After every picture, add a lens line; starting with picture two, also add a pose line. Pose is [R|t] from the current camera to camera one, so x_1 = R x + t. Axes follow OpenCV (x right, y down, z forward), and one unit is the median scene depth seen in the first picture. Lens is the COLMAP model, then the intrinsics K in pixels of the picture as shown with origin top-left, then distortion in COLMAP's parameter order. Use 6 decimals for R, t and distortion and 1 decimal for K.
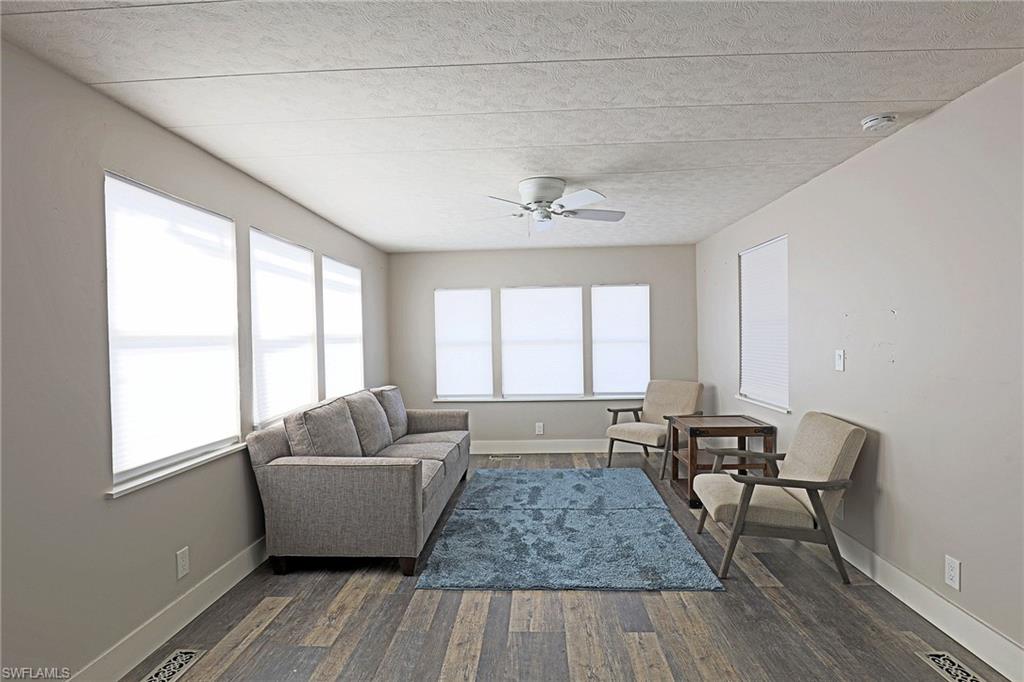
lens RADIAL K [[517.3, 0, 514.1], [0, 517.3, 353.1], [0, 0, 1]] dist [-0.026529, 0.000635]
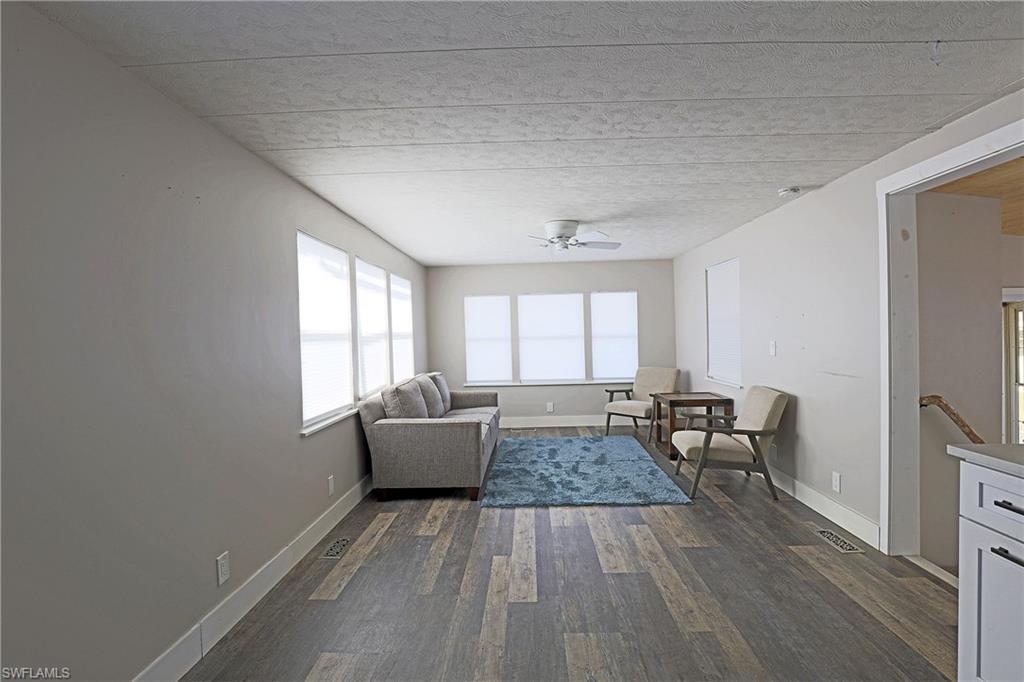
lens RADIAL K [[479.1, 0, 512.0], [0, 479.1, 341.0], [0, 0, 1]] dist [-0.035896, 0.000233]
pose [[0.999965, -0.005977, 0.005785, -0.091558], [0.006074, 0.999841, -0.016757, 0.010506], [-0.005684, 0.016792, 0.999843, -0.294662]]
